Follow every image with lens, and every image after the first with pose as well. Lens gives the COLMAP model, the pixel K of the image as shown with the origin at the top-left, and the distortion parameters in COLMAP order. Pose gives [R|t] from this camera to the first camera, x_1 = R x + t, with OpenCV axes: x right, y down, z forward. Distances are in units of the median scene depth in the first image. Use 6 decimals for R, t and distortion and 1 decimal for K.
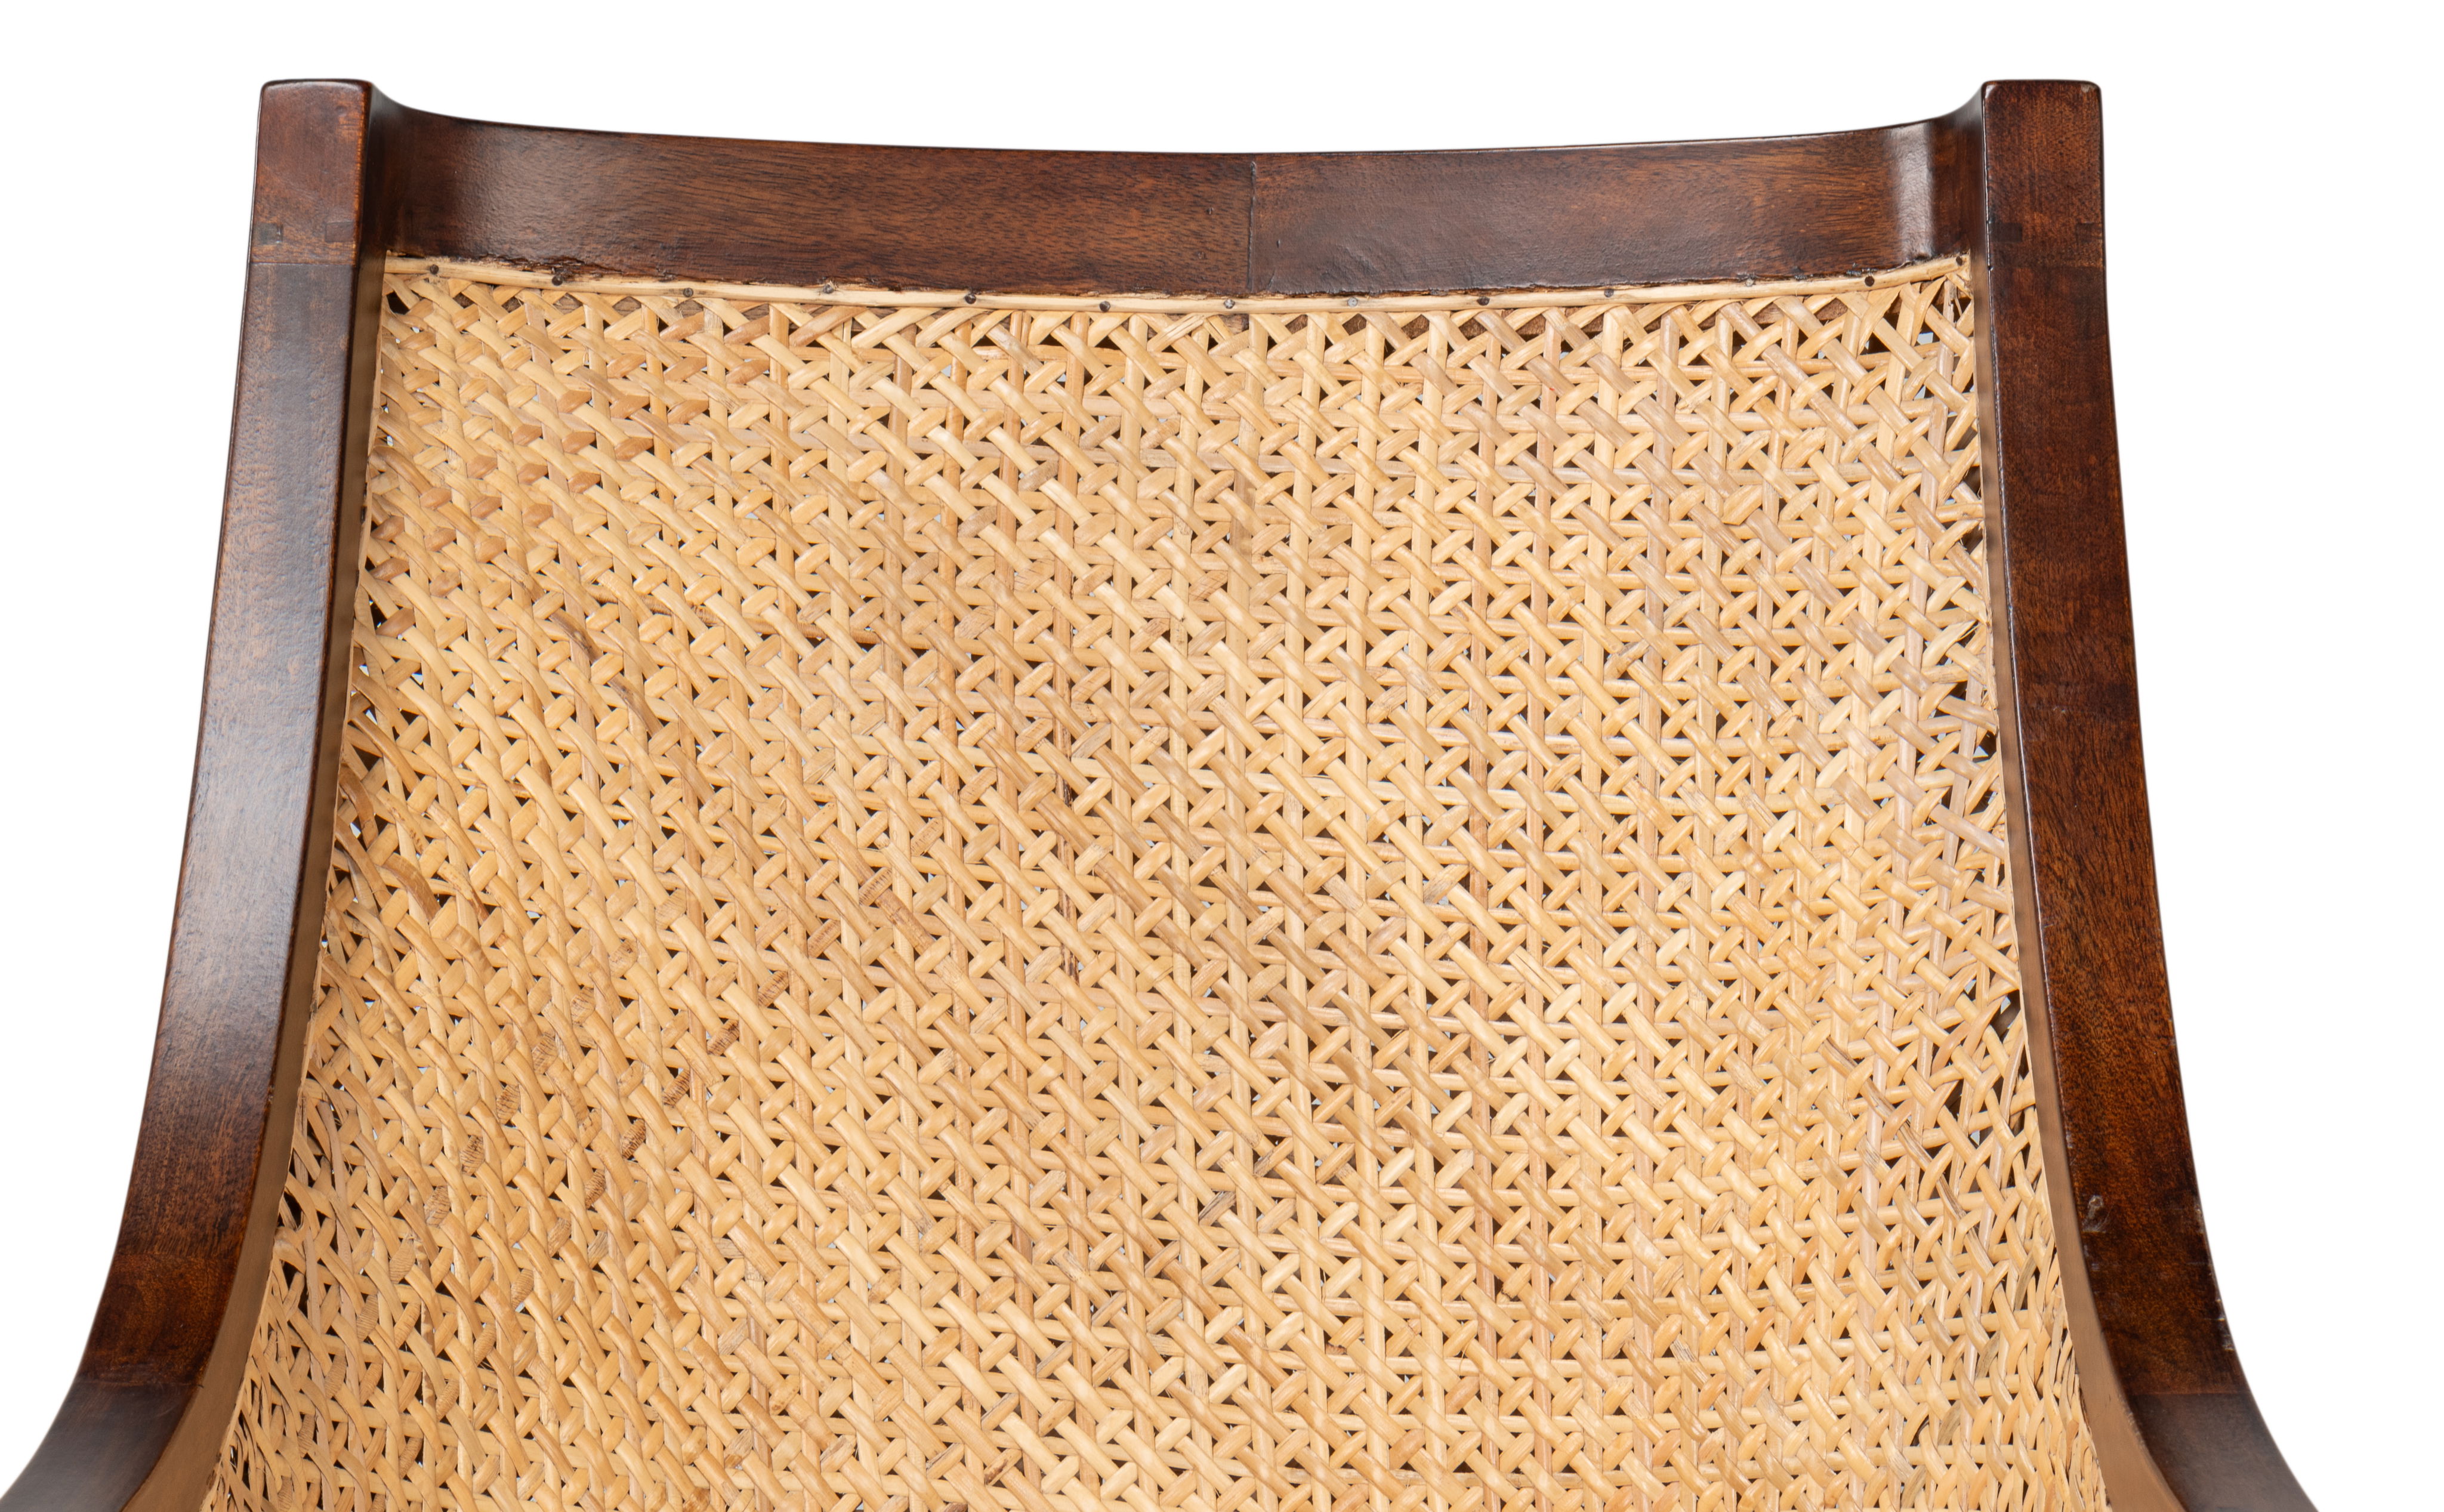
lens RADIAL K [[8949.6, 0, 1229.3], [0, 8949.6, 756.6], [0, 0, 1]] dist [0.013091, 0.000000]
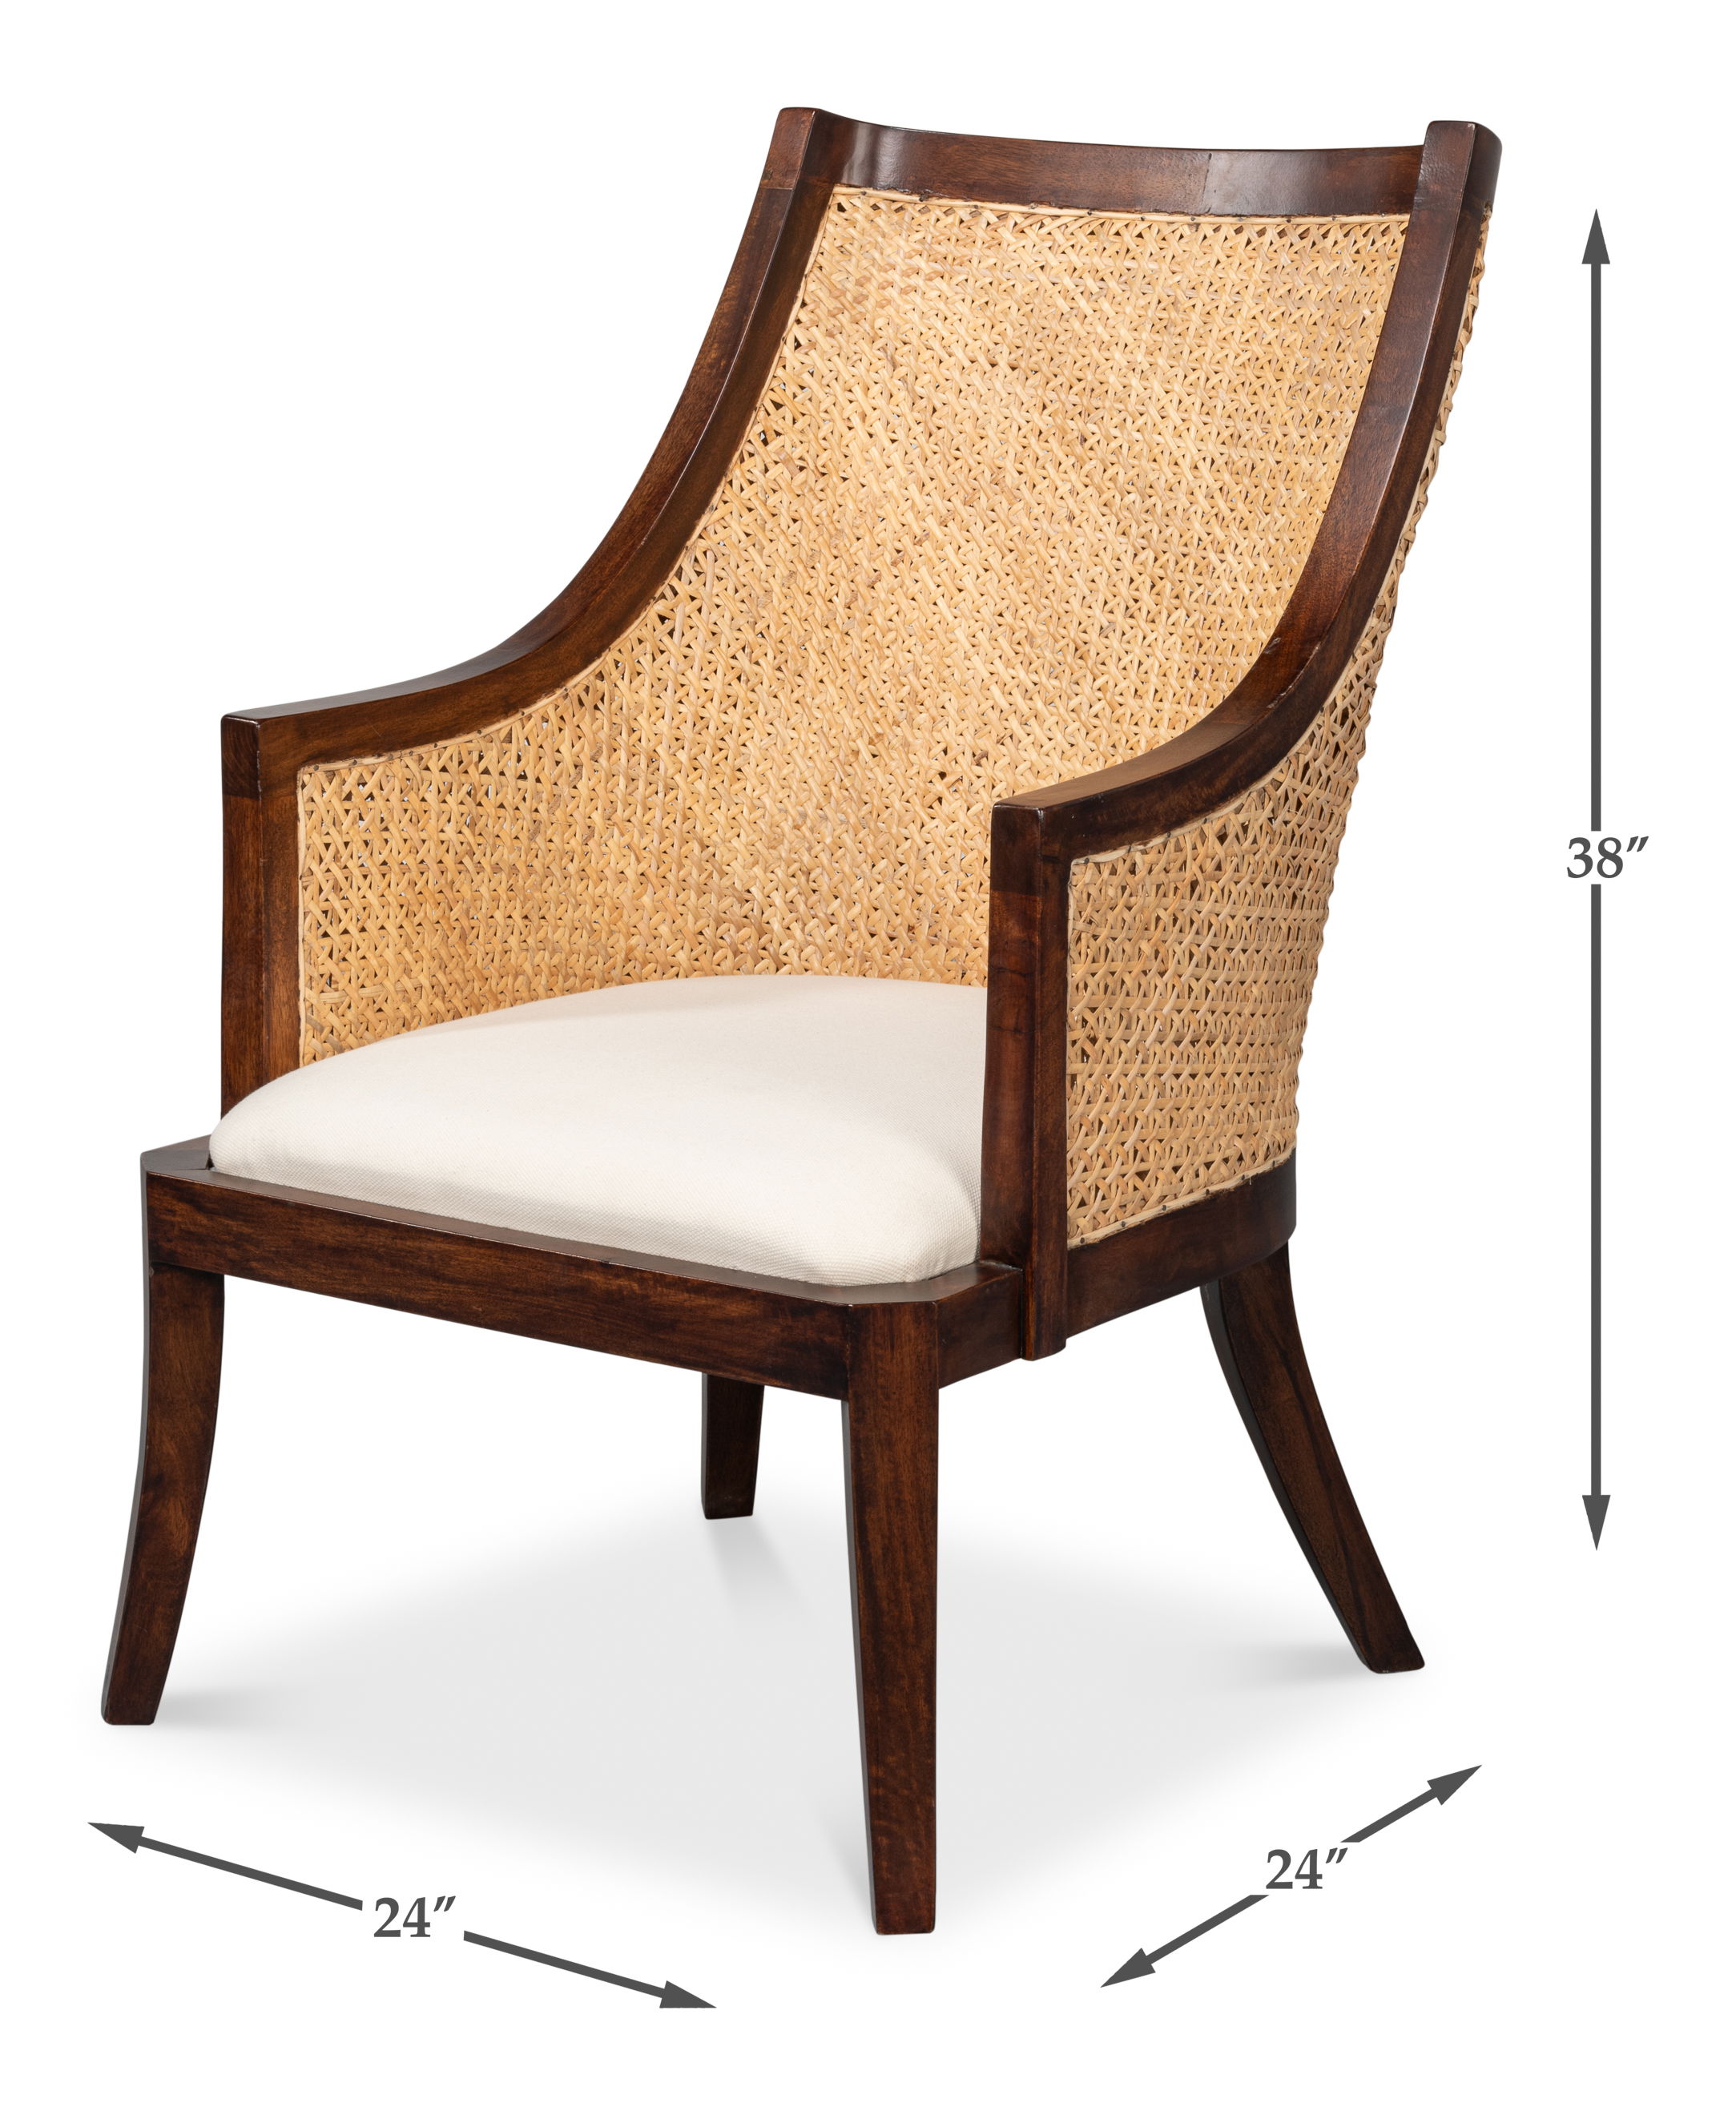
lens RADIAL K [[5233.3, 0, 889.7], [0, 5233.3, 969.0], [0, 0, 1]] dist [0.030499, 0.000000]
pose [[0.823994, 0.108355, -0.556141, 0.686144], [-0.057127, 0.992430, 0.108718, -0.003968], [0.563711, -0.057812, 0.823946, -0.103053]]
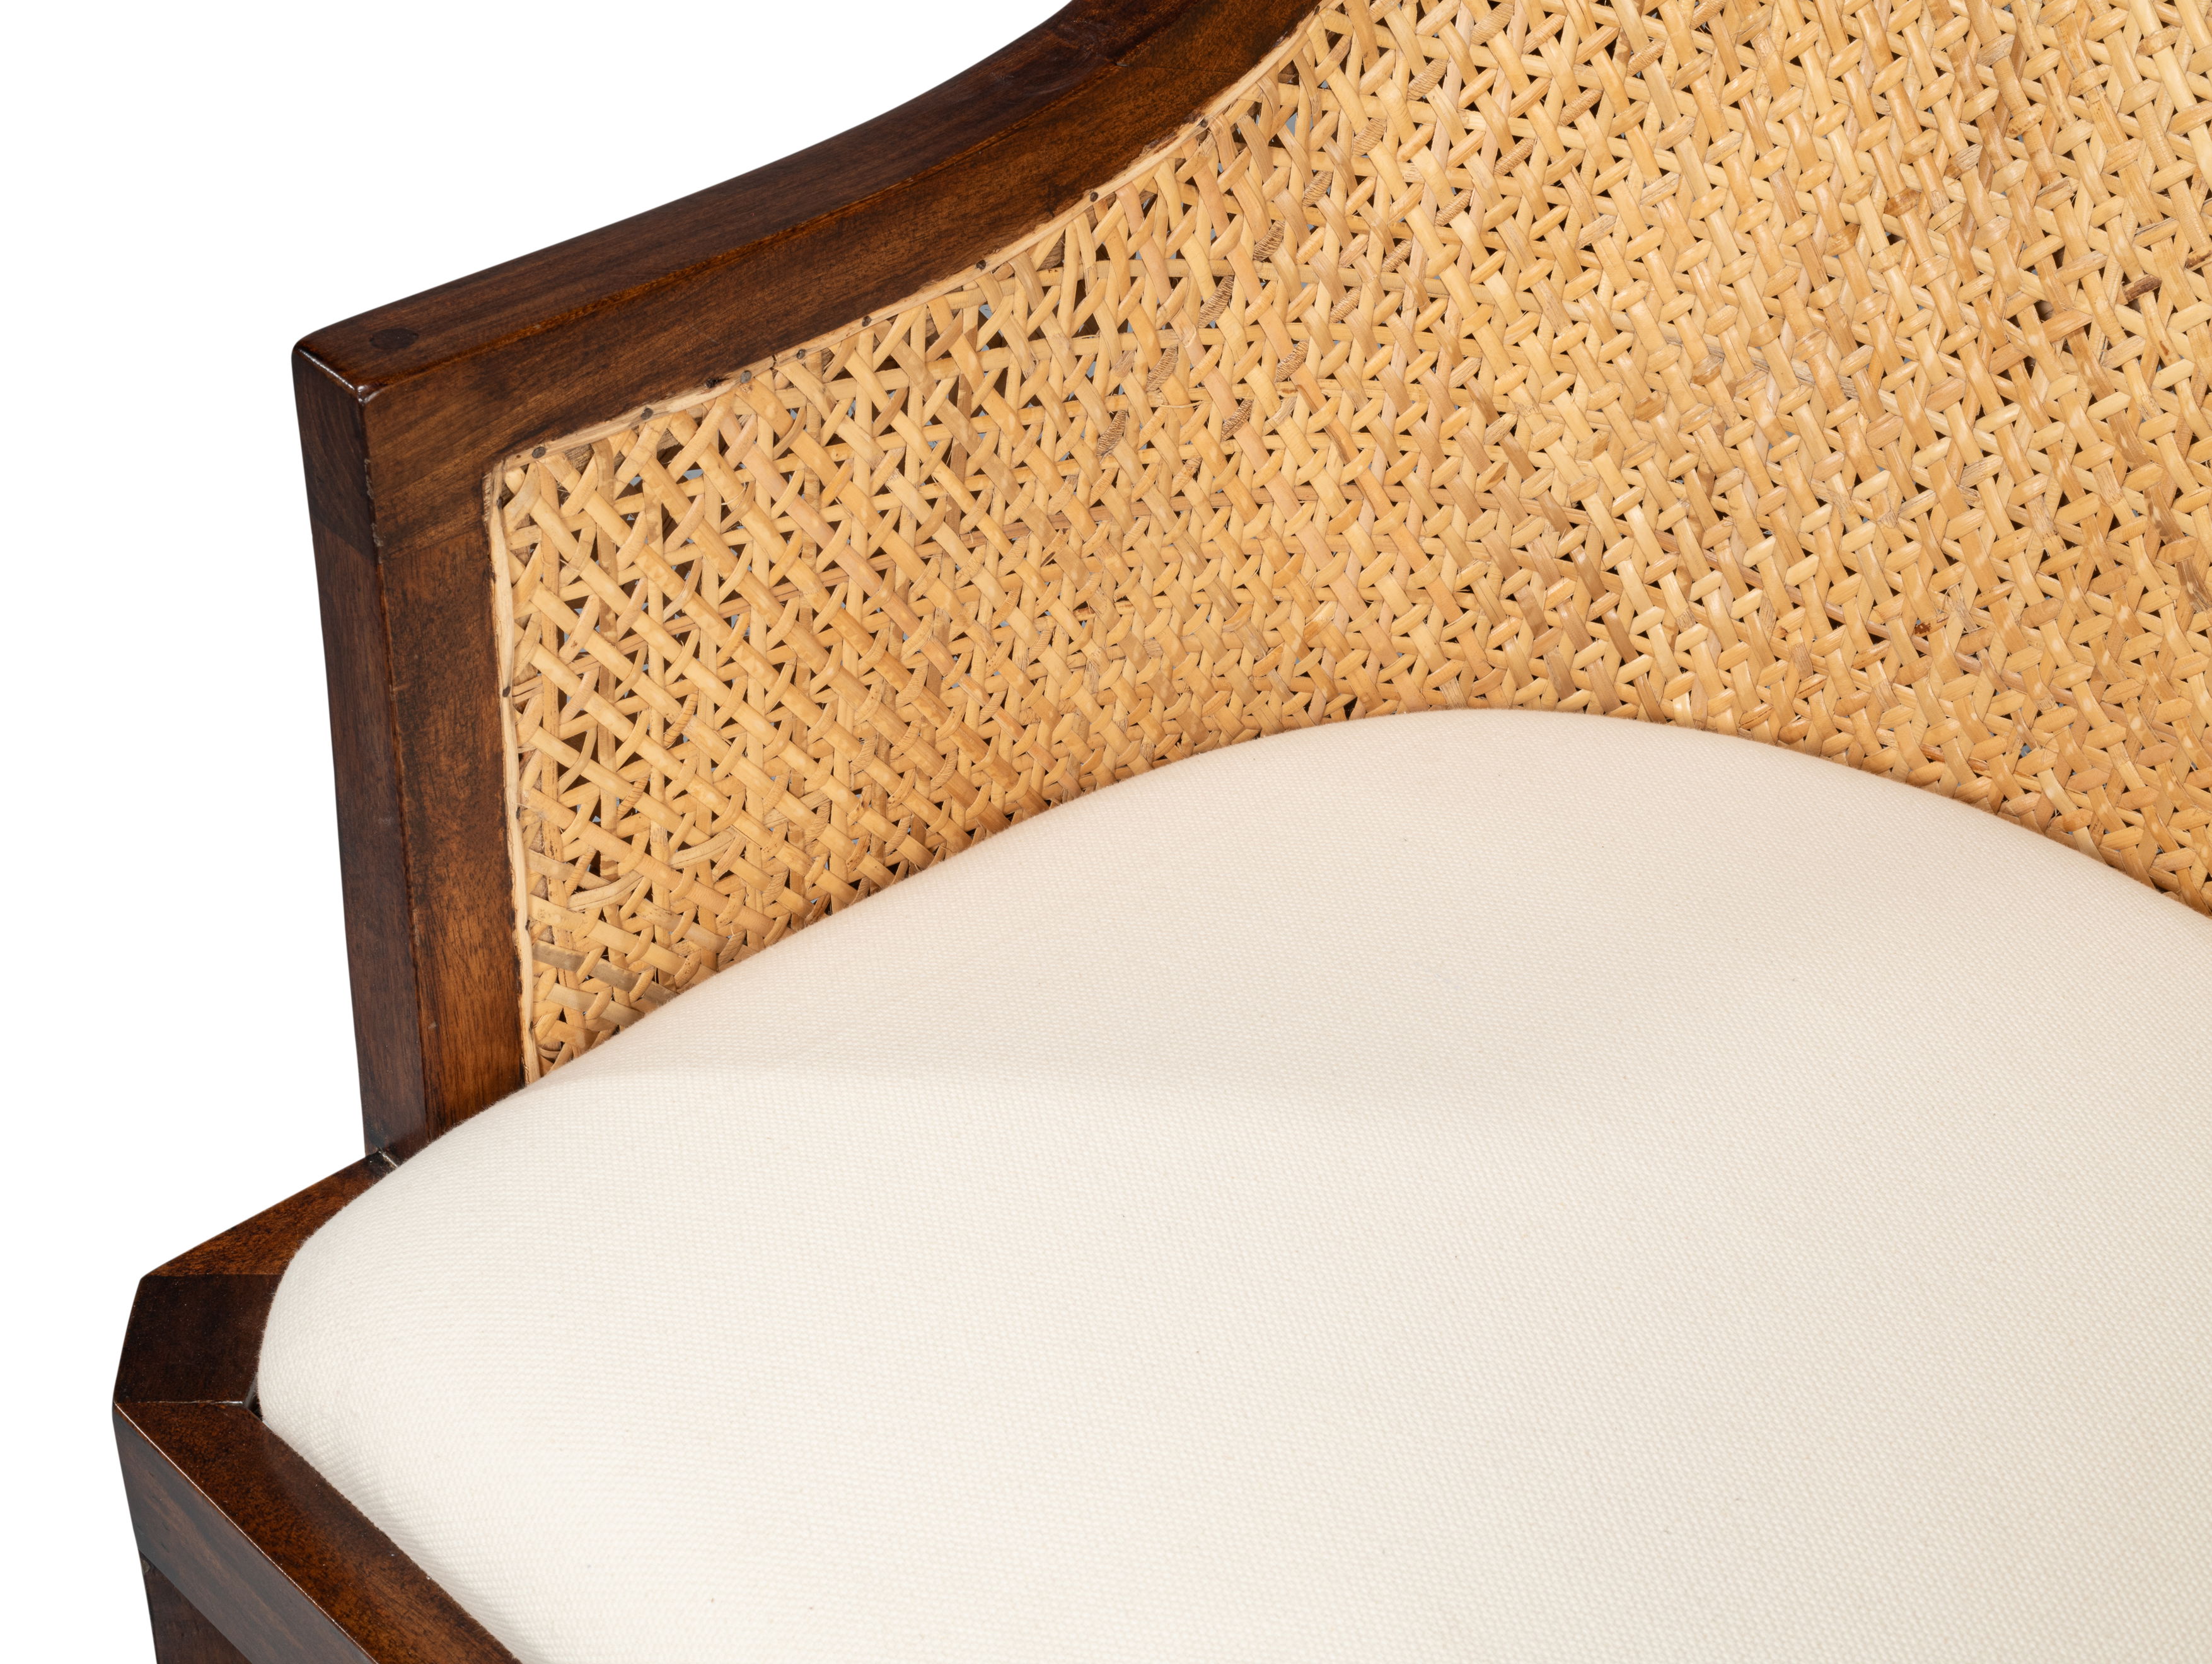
lens RADIAL K [[3739.3, 0, 991.3], [0, 3739.3, 820.4], [0, 0, 1]] dist [0.041999, 0.000000]
pose [[0.697700, 0.416979, -0.582532, 0.147172], [-0.079119, 0.853025, 0.515838, -0.069853], [0.712008, -0.313811, 0.628146, 0.623924]]
